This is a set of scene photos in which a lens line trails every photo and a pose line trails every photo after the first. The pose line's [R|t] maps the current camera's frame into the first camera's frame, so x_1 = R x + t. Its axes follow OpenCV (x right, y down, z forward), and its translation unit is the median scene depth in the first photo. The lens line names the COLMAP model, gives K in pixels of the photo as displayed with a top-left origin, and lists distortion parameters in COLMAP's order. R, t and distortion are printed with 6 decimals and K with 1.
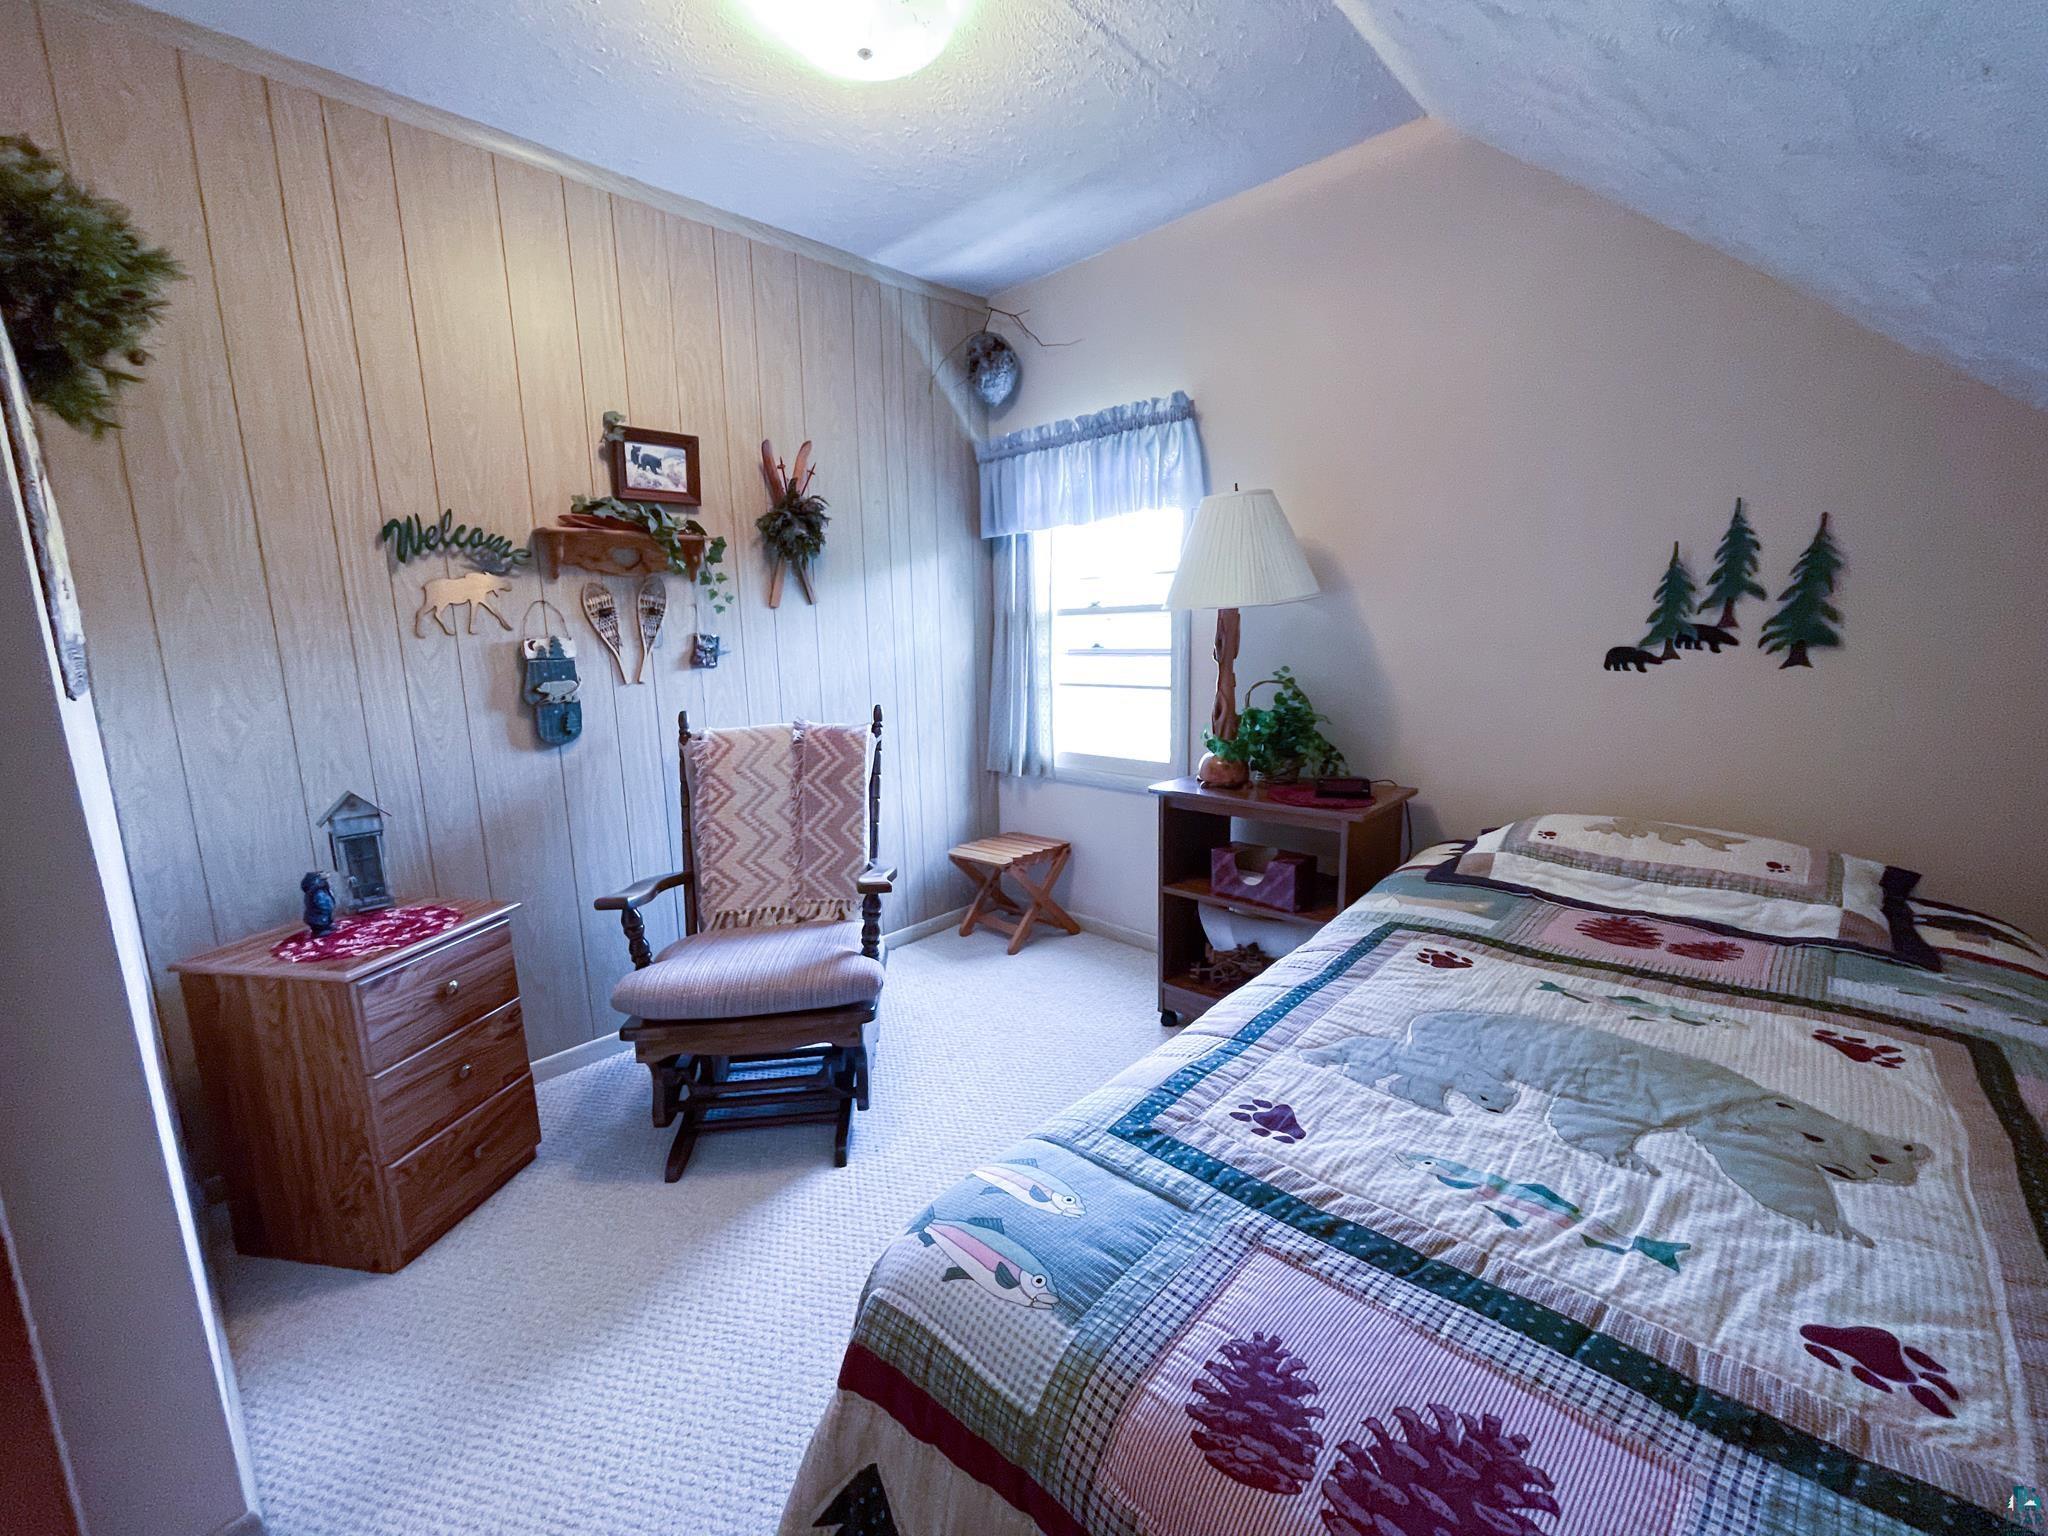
lens RADIAL K [[830.8, 0, 1012.5], [0, 830.8, 766.7], [0, 0, 1]] dist [0.000148, -0.000960]
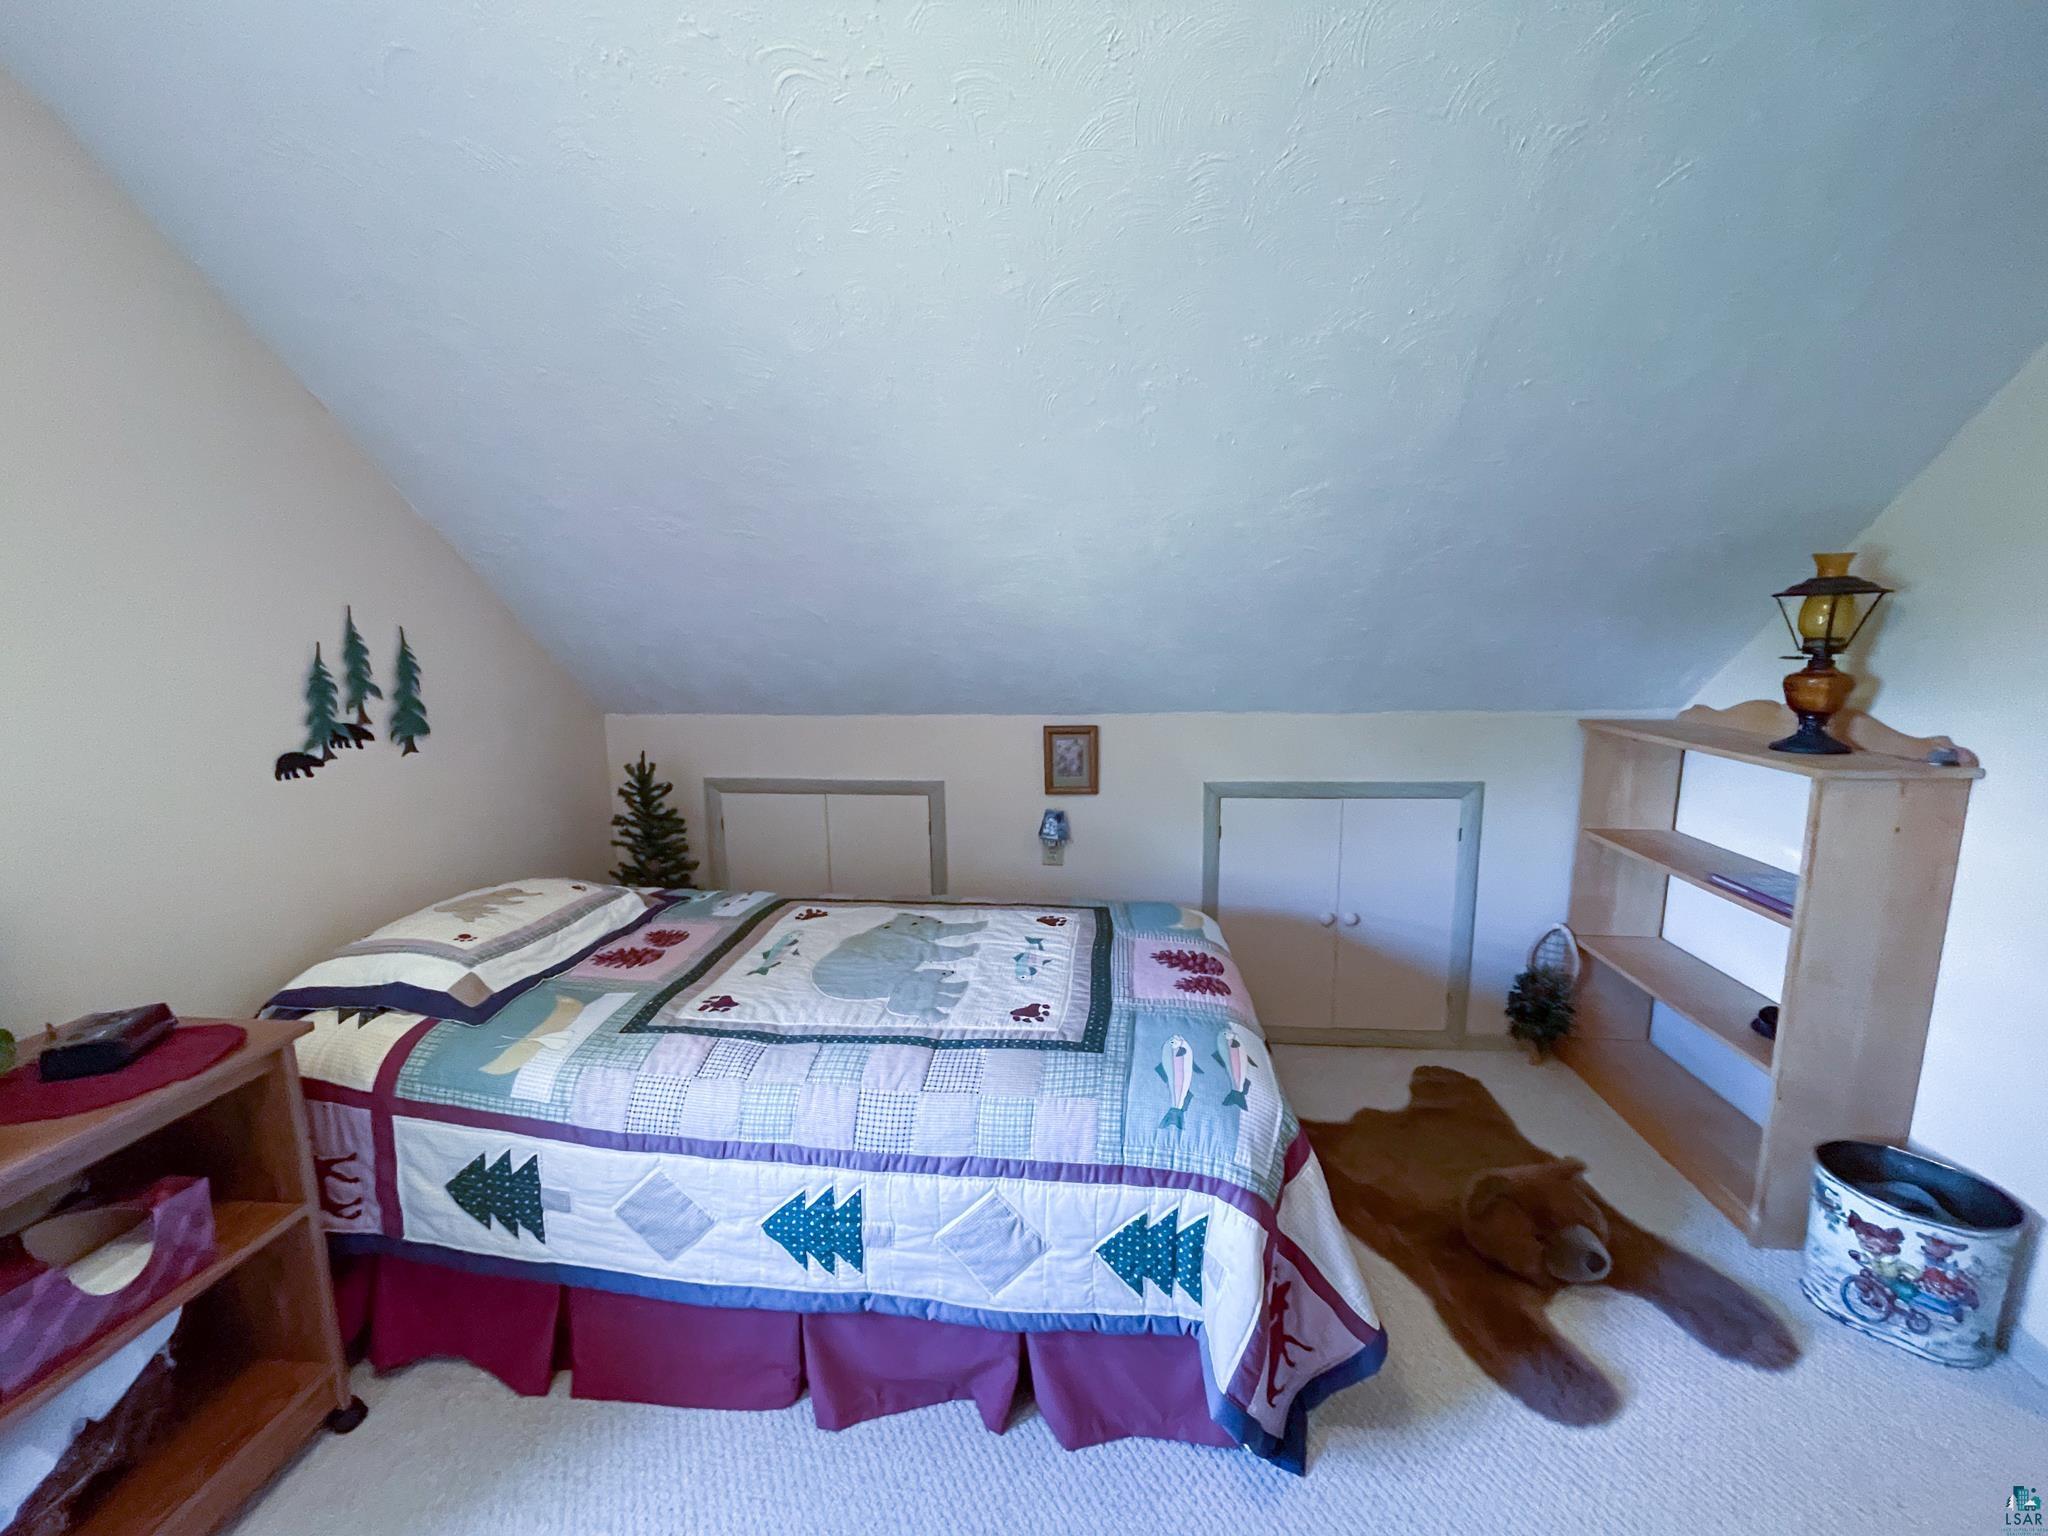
lens RADIAL K [[830.8, 0, 1018.8], [0, 830.8, 766.9], [0, 0, 1]] dist [0.000148, -0.000960]
pose [[-0.609054, -0.084603, 0.788604, -0.454197], [0.161736, 0.960153, 0.227919, -0.205548], [-0.776463, 0.266360, -0.571102, 0.897771]]
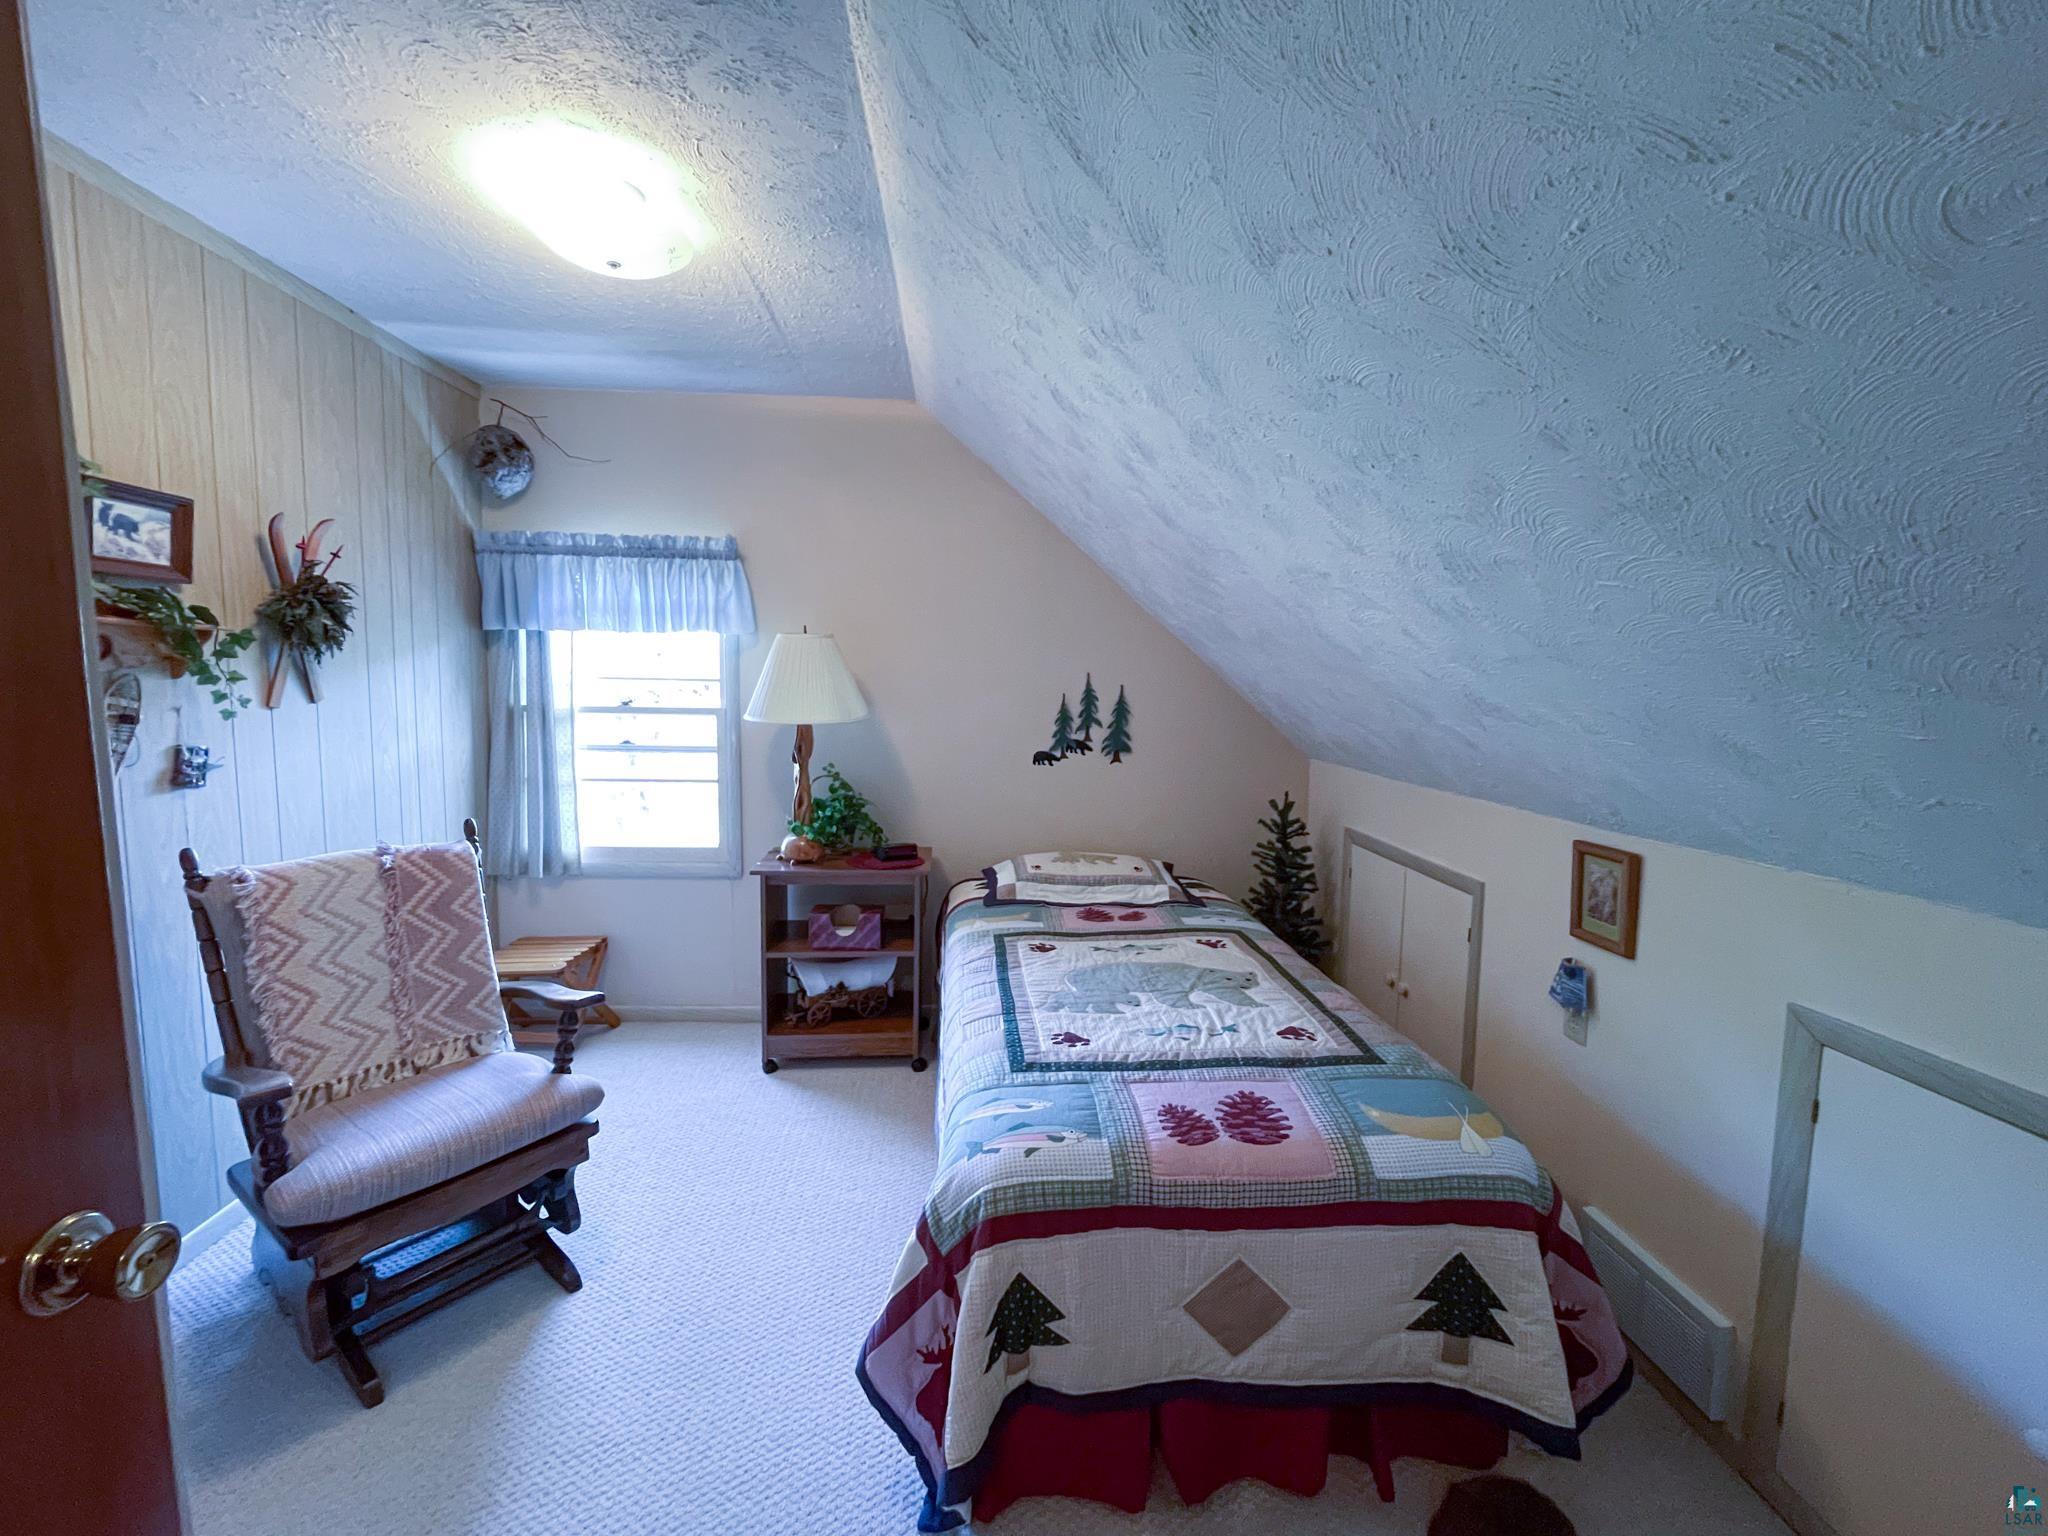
lens RADIAL K [[830.8, 0, 1011.3], [0, 830.8, 763.2], [0, 0, 1]] dist [0.000148, -0.000960]
pose [[0.679662, -0.032383, 0.732810, -0.544615], [0.086419, 0.995603, -0.036156, -0.063837], [-0.728417, 0.087903, 0.679472, -0.103222]]
